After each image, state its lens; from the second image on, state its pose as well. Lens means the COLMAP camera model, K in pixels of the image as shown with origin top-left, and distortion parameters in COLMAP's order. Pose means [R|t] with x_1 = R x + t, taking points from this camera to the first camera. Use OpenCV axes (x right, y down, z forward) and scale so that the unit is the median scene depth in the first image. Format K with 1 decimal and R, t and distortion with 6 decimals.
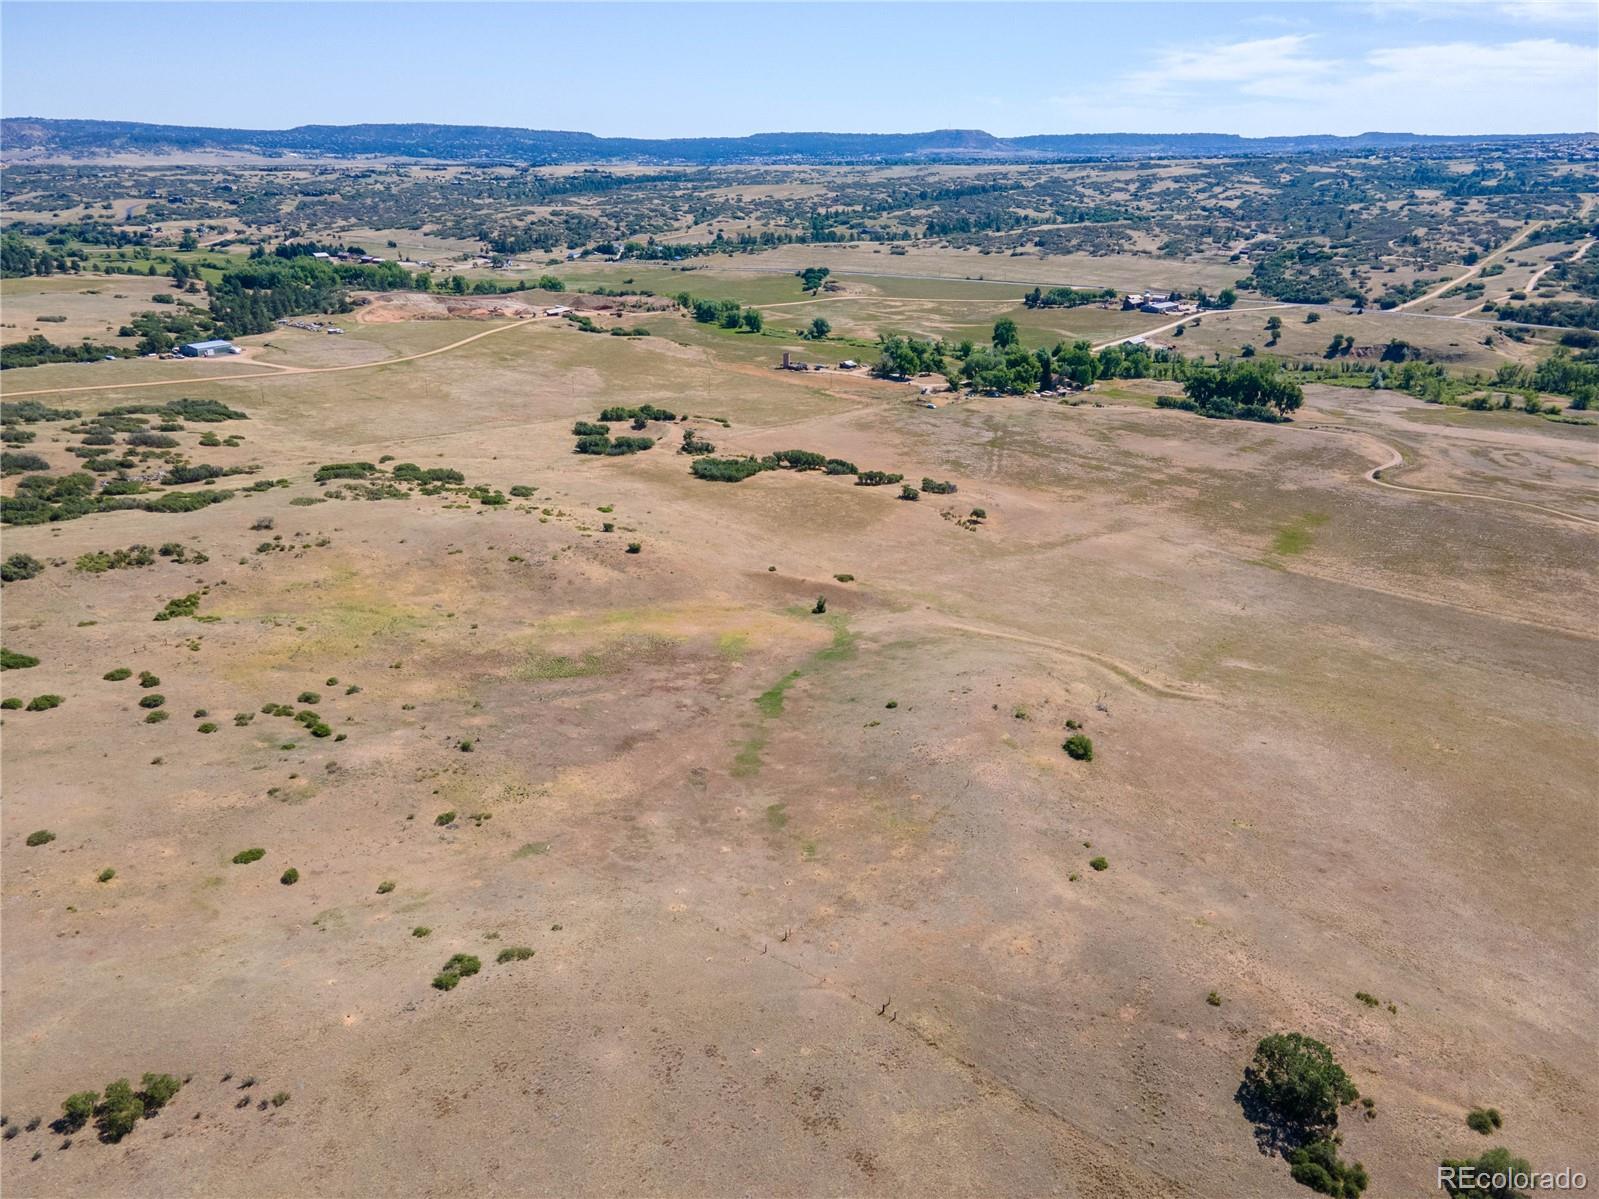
lens RADIAL K [[1159.8, 0, 799.9], [0, 1159.8, 592.2], [0, 0, 1]] dist [0.029240, 0.030046]
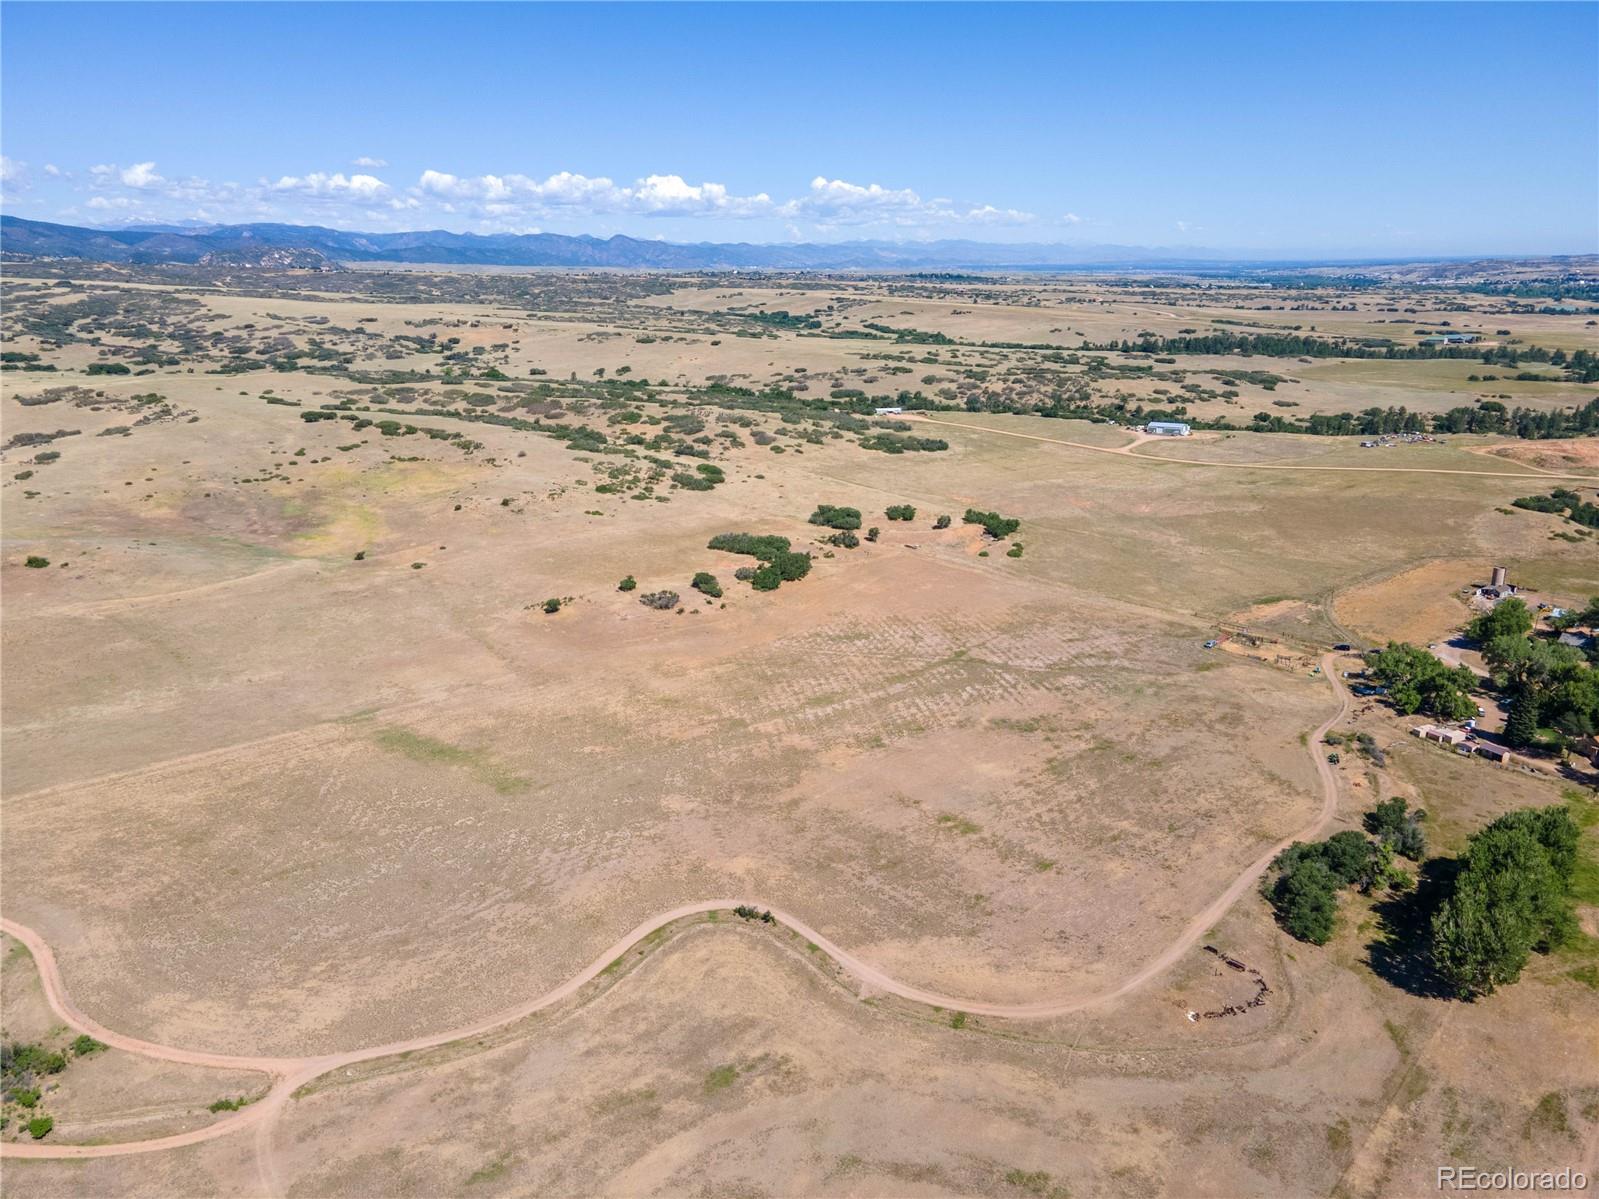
lens RADIAL K [[1159.8, 0, 800.2], [0, 1159.8, 598.8], [0, 0, 1]] dist [0.029240, 0.030046]
pose [[-0.072113, 0.269955, -0.960169, 0.924912], [-0.350029, 0.894596, 0.277808, -0.356122], [0.933959, 0.356120, 0.029980, 0.979856]]
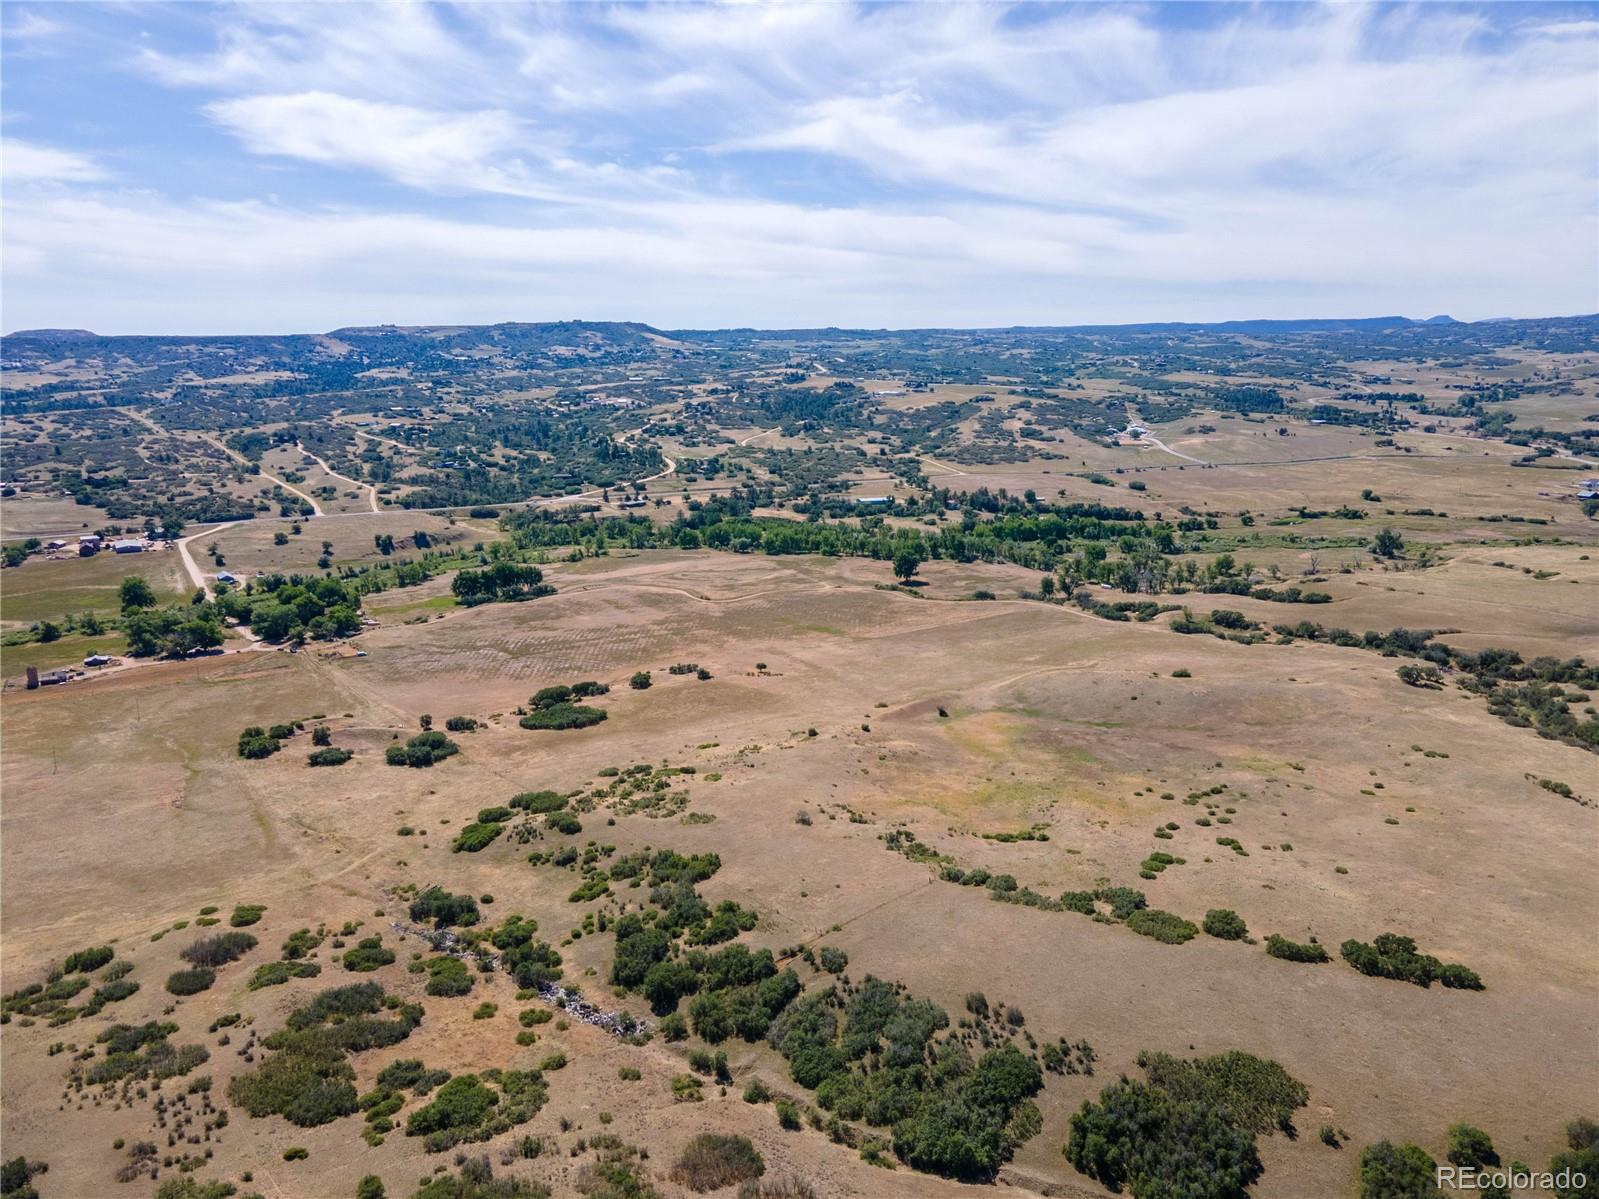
lens RADIAL K [[1159.8, 0, 794.0], [0, 1159.8, 612.8], [0, 0, 1]] dist [0.029240, 0.030046]
pose [[0.253985, -0.227976, 0.939957, -0.929383], [0.355275, 0.925879, 0.128563, -0.241972], [-0.899595, 0.301291, 0.316153, 0.430786]]
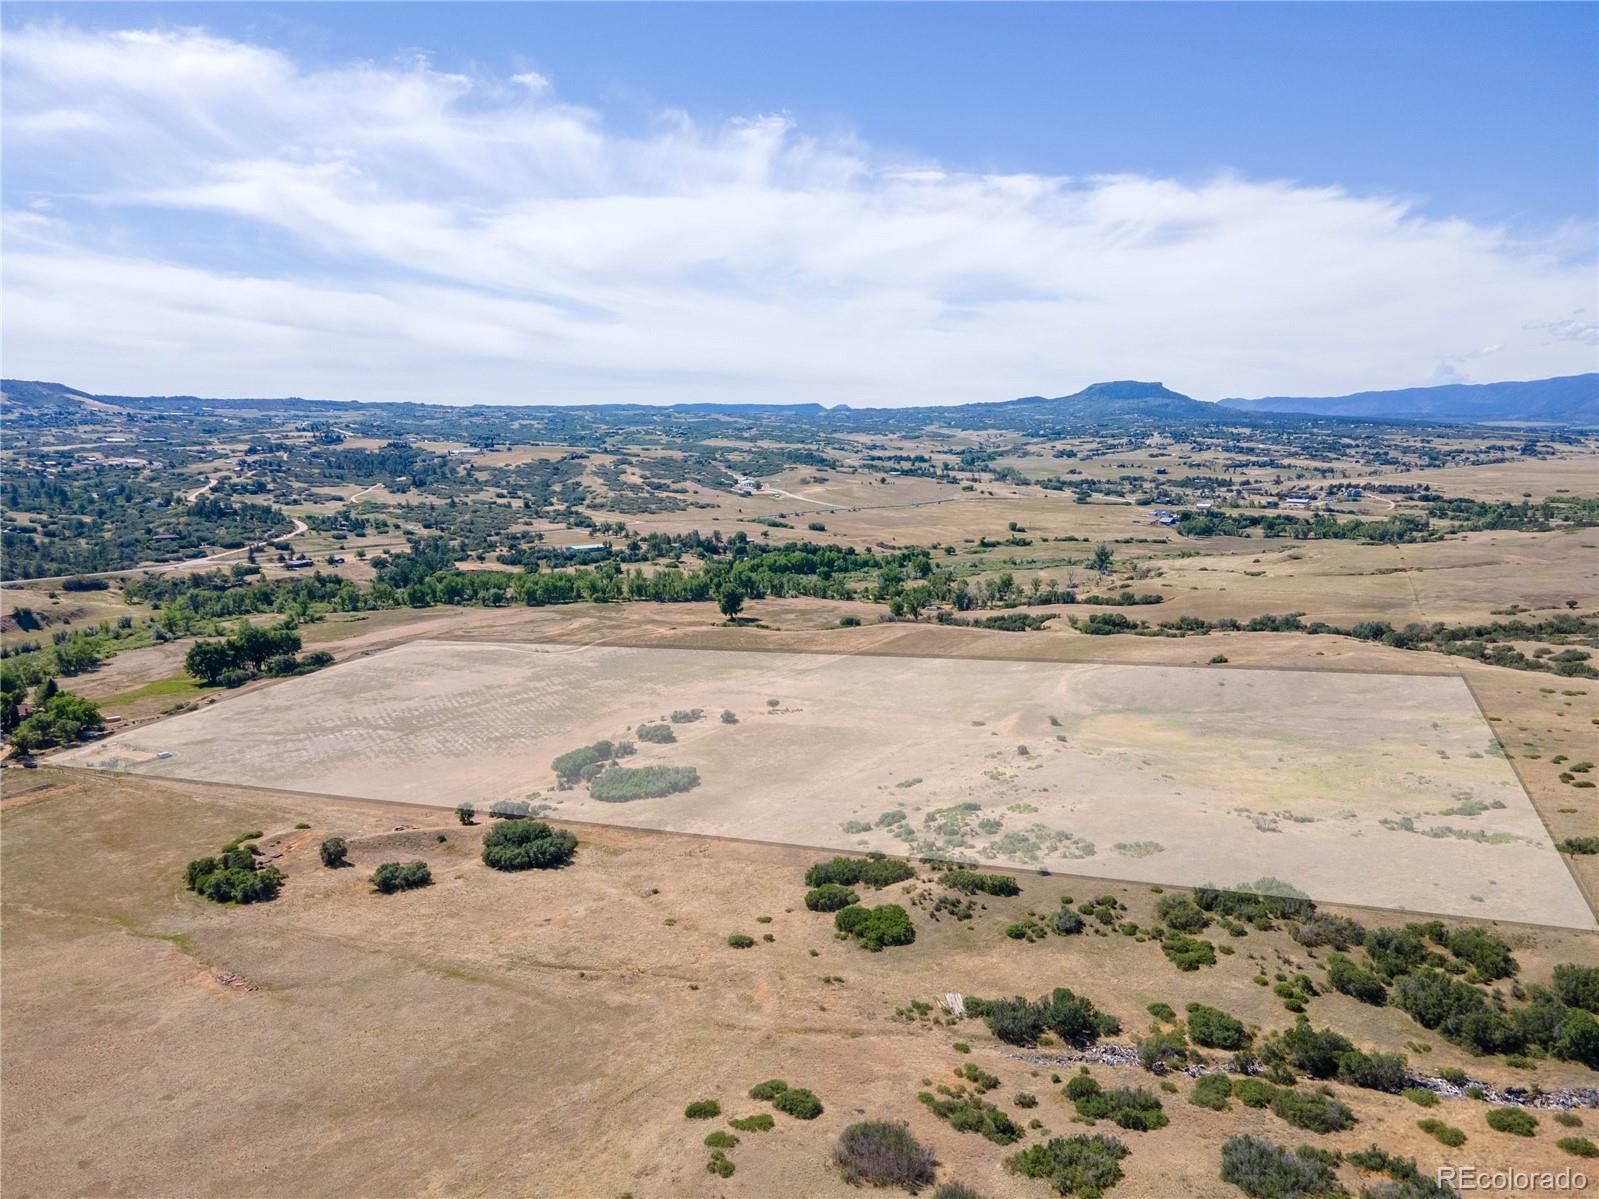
lens RADIAL K [[1159.8, 0, 802.8], [0, 1159.8, 584.1], [0, 0, 1]] dist [0.029240, 0.030046]
pose [[-0.206324, -0.142942, 0.967987, -0.796218], [0.348512, 0.913659, 0.209204, -0.339717], [-0.914314, 0.380518, -0.138693, 0.908961]]
